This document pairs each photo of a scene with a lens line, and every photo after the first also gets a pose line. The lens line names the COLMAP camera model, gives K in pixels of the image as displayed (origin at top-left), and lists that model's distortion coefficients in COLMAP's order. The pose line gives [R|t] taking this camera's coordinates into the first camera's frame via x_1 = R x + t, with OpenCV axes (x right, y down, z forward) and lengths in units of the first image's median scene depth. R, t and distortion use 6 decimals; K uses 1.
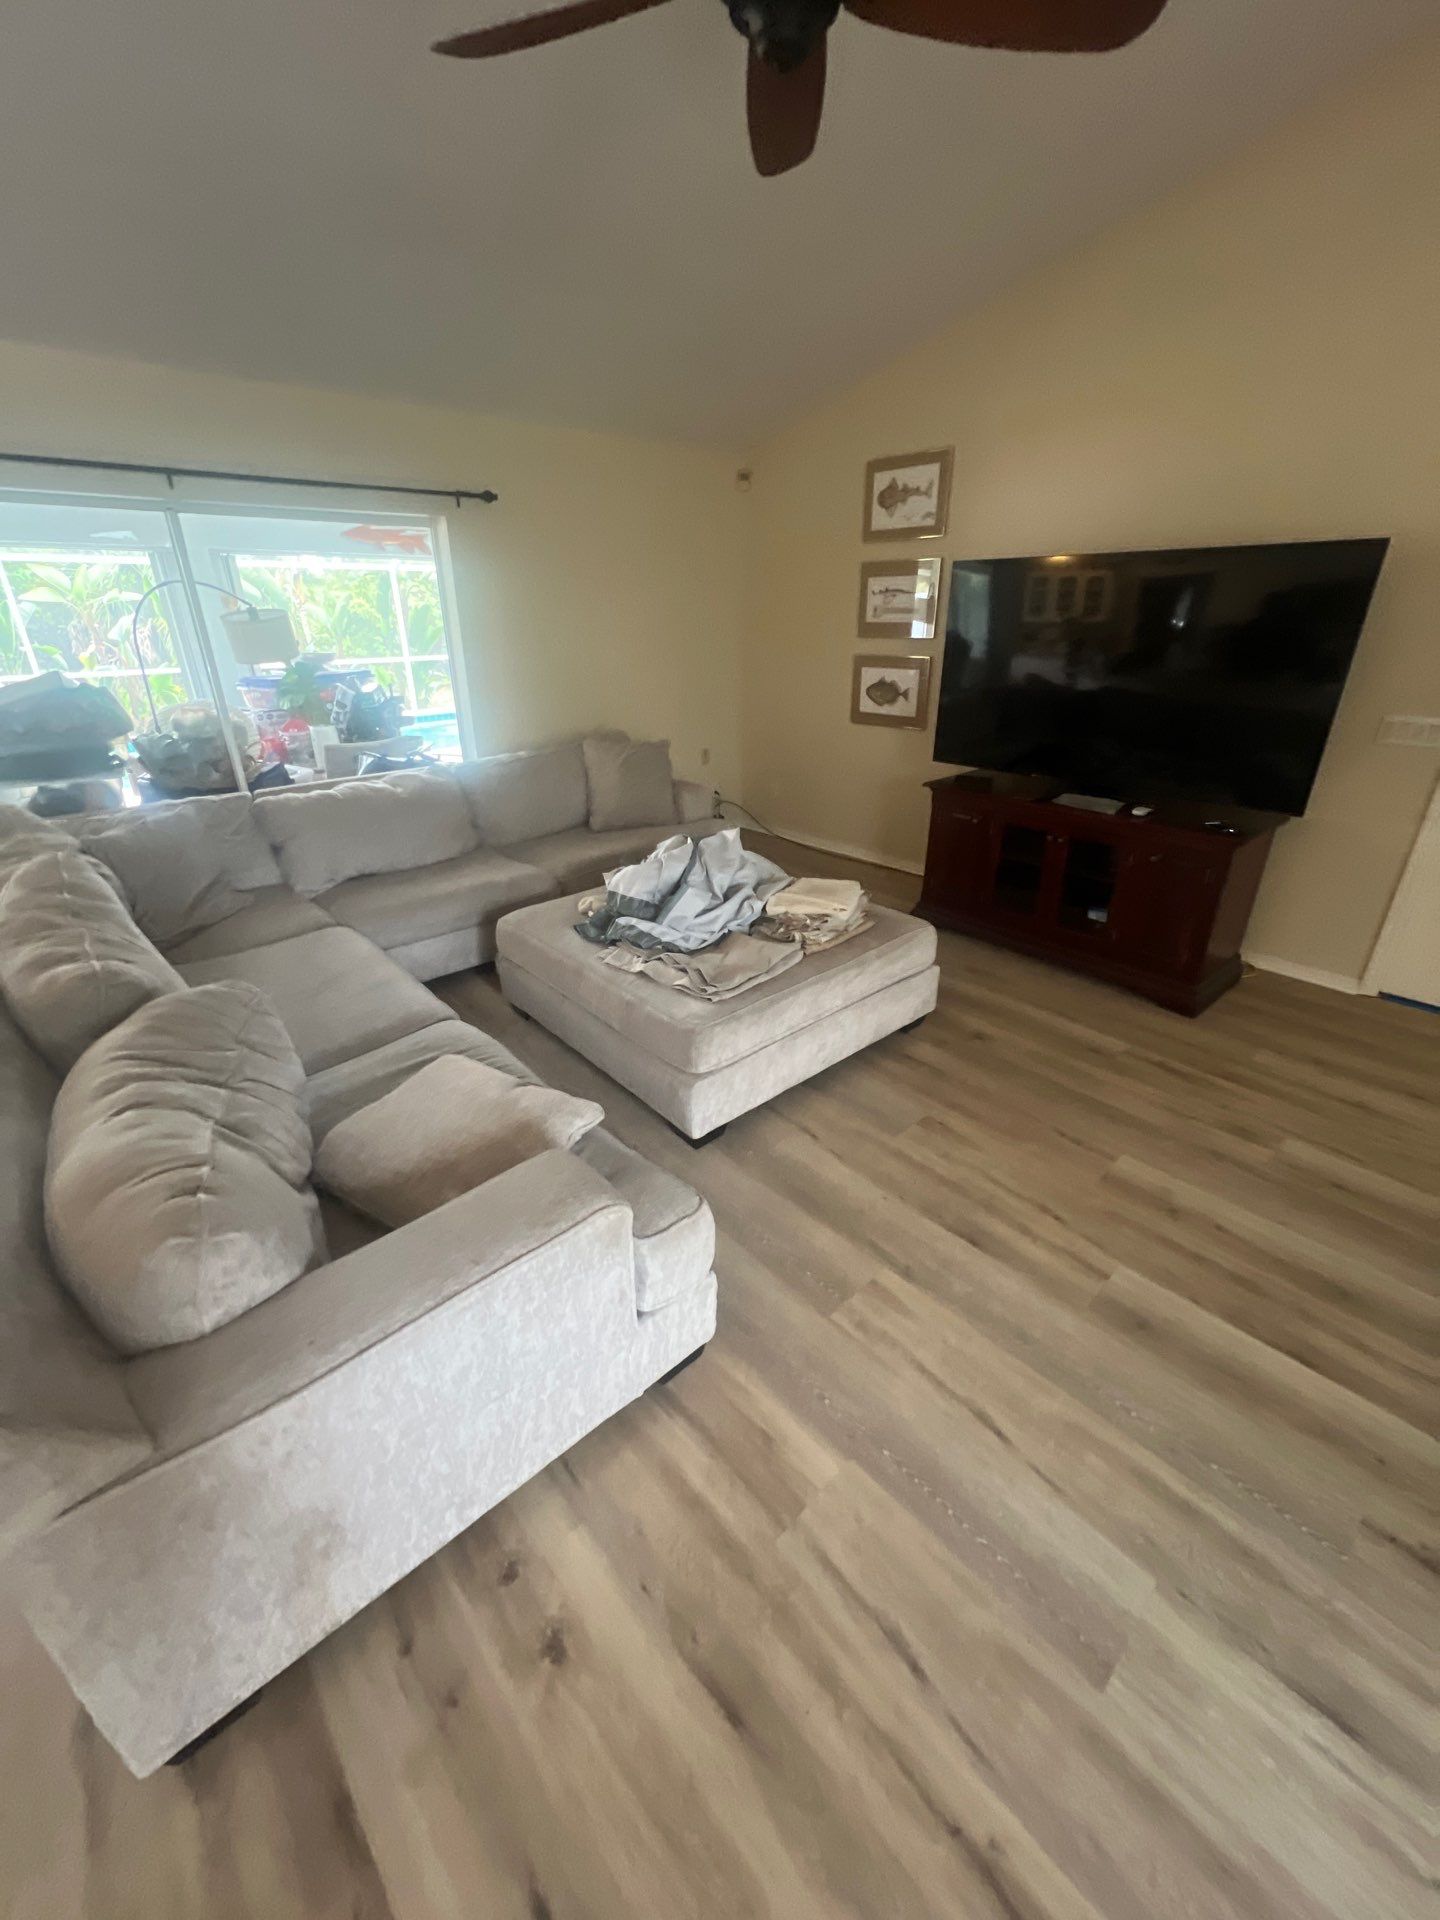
lens RADIAL K [[773.6, 0, 720.0], [0, 773.6, 960.0], [0, 0, 1]] dist [0.000294, -0.000152]
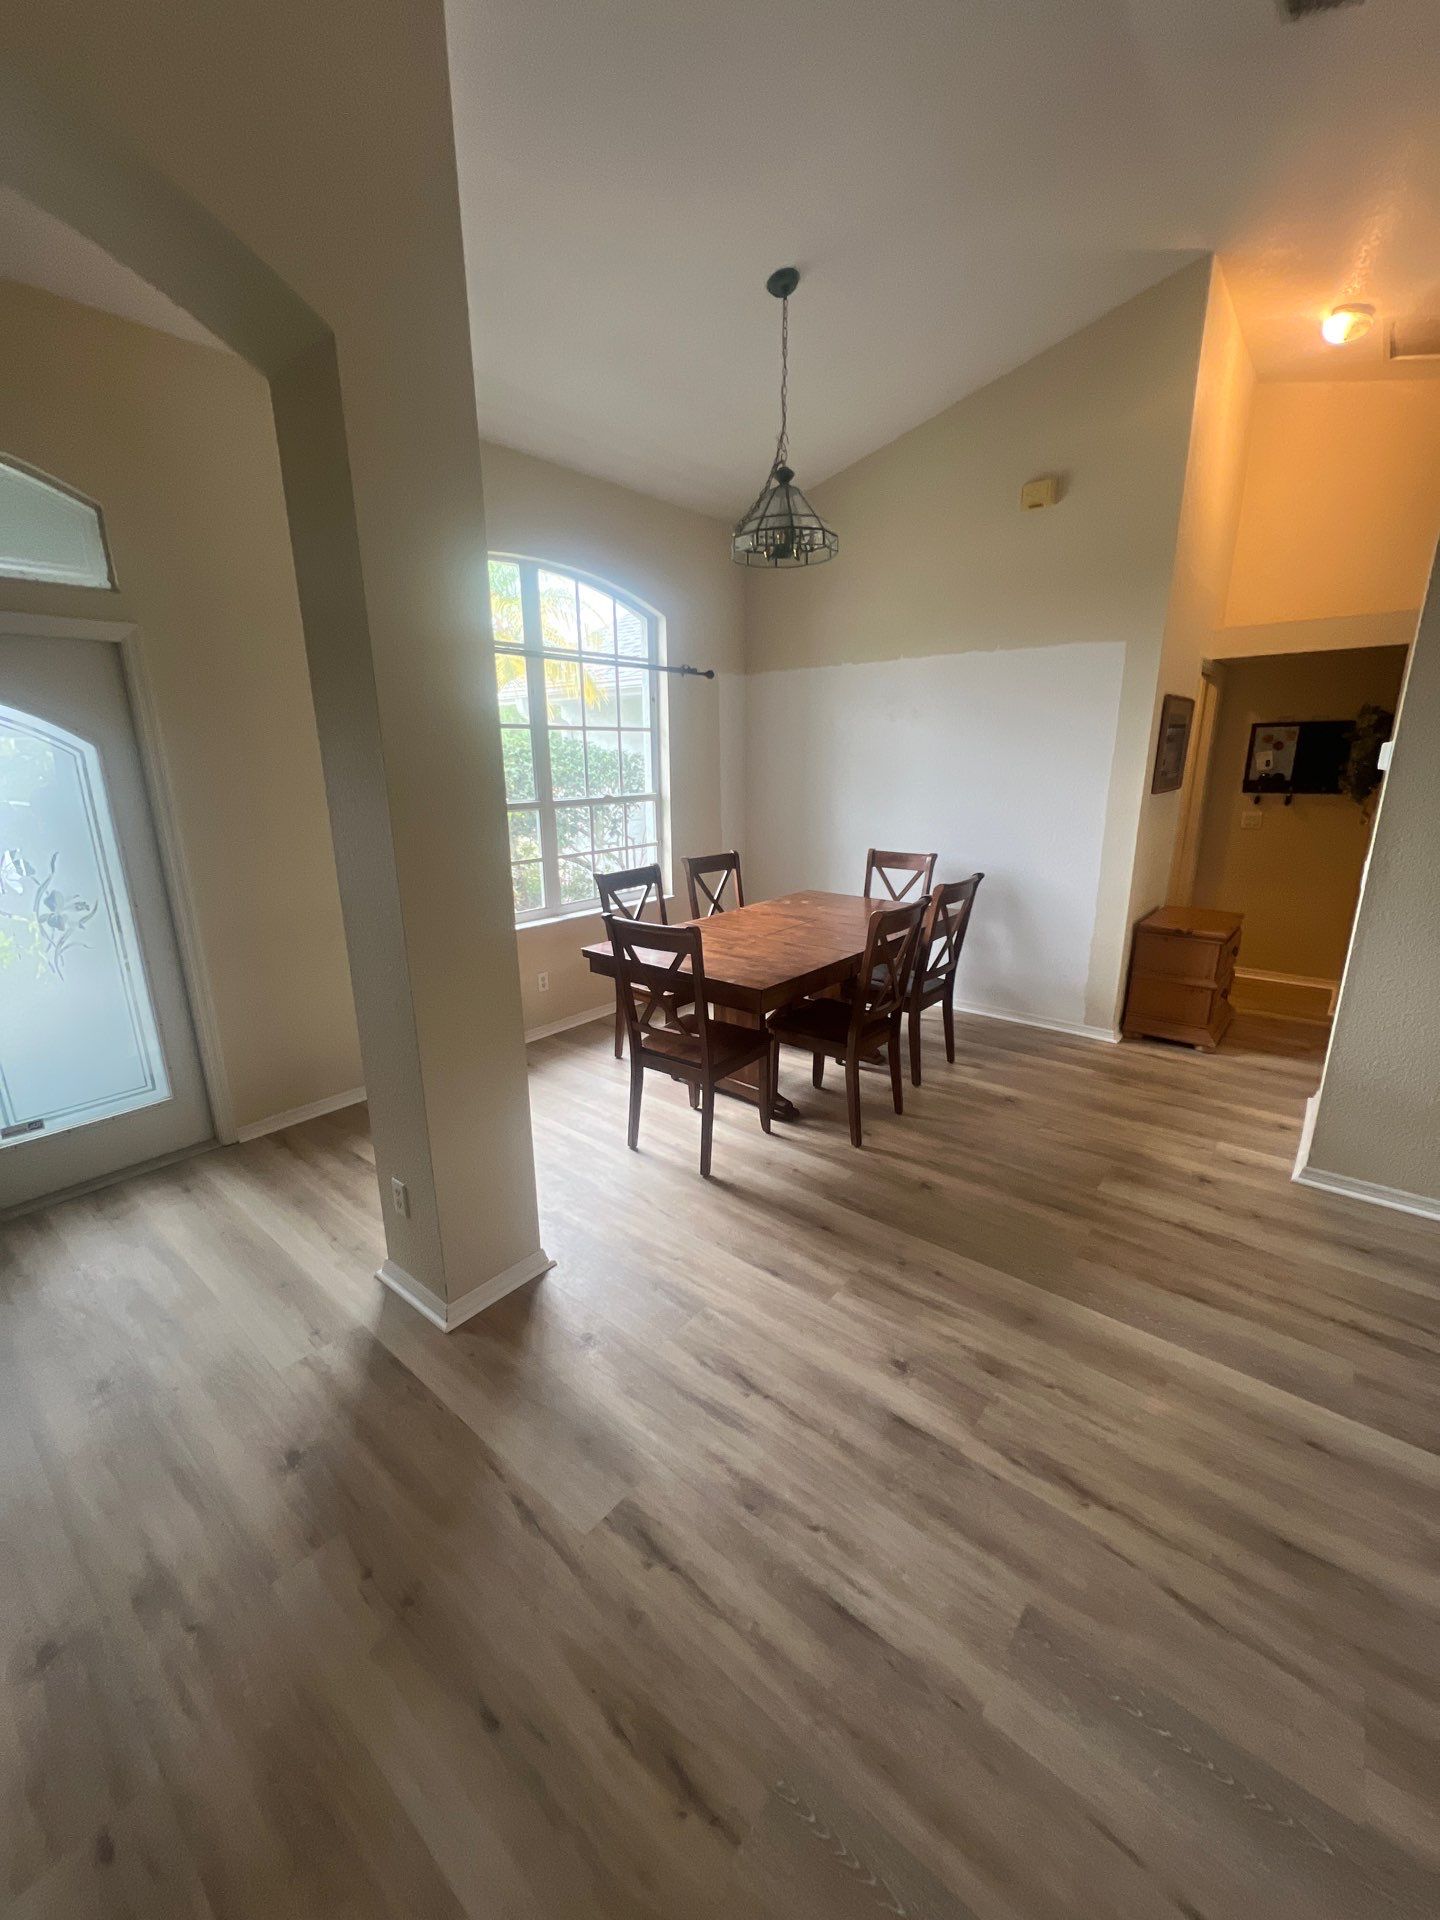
lens RADIAL K [[773.6, 0, 720.0], [0, 773.6, 960.0], [0, 0, 1]] dist [0.000294, -0.000152]
pose [[-0.990224, 0.046884, -0.131373, 1.054839], [-0.047785, 0.770814, 0.635265, -0.563639], [0.131048, 0.635332, -0.761038, 1.187738]]
